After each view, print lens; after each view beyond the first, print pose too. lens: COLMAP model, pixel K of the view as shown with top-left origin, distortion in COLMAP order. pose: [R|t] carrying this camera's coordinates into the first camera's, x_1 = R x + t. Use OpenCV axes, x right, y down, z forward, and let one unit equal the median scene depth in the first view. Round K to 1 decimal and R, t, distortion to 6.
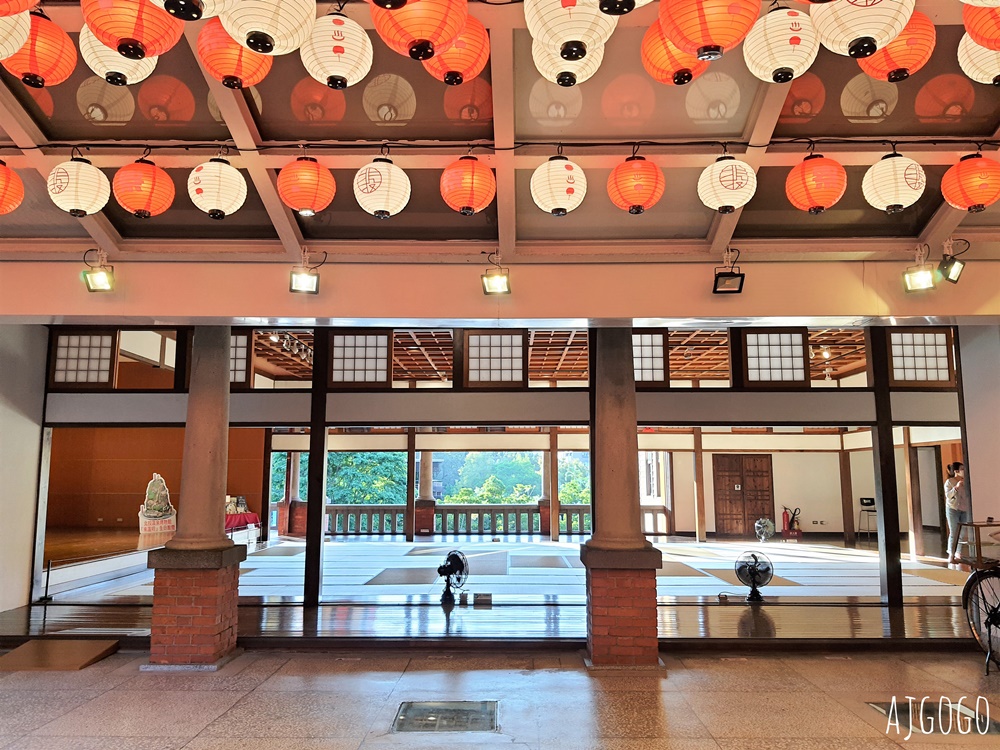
lens RADIAL K [[774.2, 0, 498.6], [0, 774.2, 377.0], [0, 0, 1]] dist [0.070420, -0.118264]
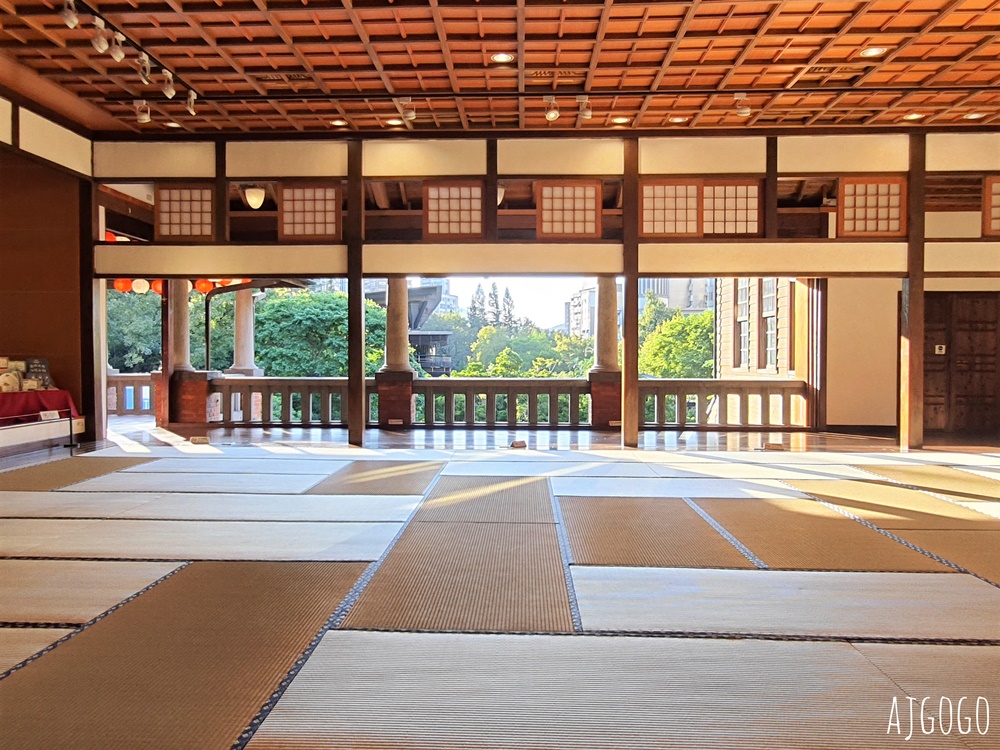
lens RADIAL K [[390.5, 0, 500.0], [0, 390.5, 375.0], [0, 0, 1]] dist [-0.010500, -0.000037]
pose [[0.999815, 0.003075, -0.018990, -0.009818], [-0.000428, 0.990449, 0.137875, 0.121468], [0.019232, -0.137842, 0.990268, 0.711946]]
